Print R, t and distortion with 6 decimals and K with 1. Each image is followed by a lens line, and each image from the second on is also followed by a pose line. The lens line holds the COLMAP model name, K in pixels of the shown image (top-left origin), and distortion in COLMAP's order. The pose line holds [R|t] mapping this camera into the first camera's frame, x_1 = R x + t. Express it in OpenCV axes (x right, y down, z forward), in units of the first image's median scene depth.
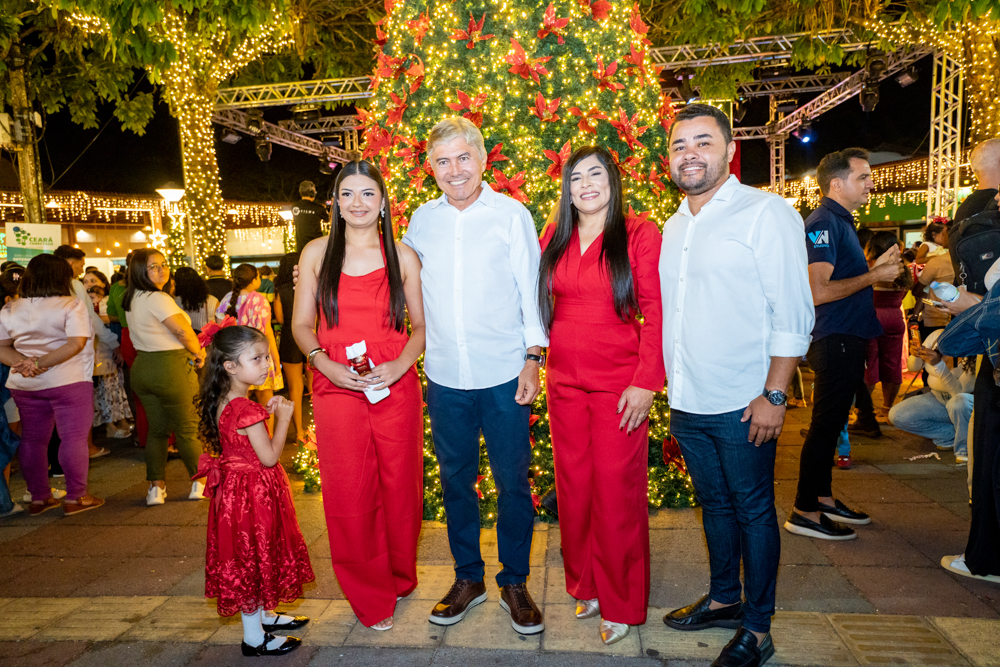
lens RADIAL K [[631.3, 0, 501.3], [0, 631.3, 337.1], [0, 0, 1]] dist [0.002671, 0.002654]
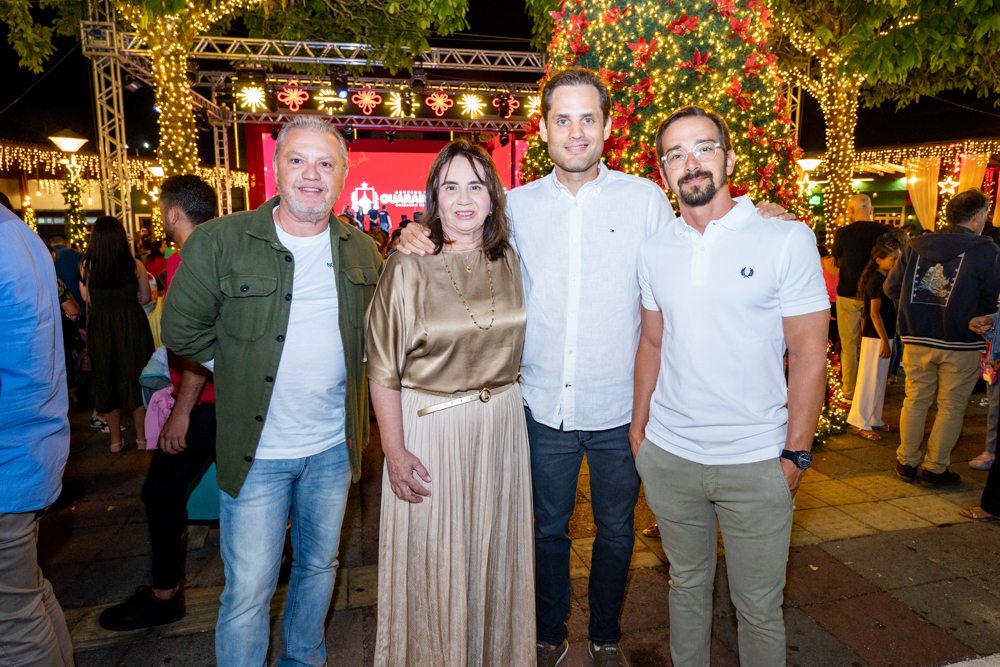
lens RADIAL K [[598.2, 0, 500.5], [0, 598.2, 329.1], [0, 0, 1]] dist [-0.019322, 0.004917]
pose [[0.942521, -0.015684, 0.333778, -0.327454], [-0.000496, 0.998831, 0.048334, -0.009275], [-0.334145, -0.045721, 0.941412, 0.004939]]
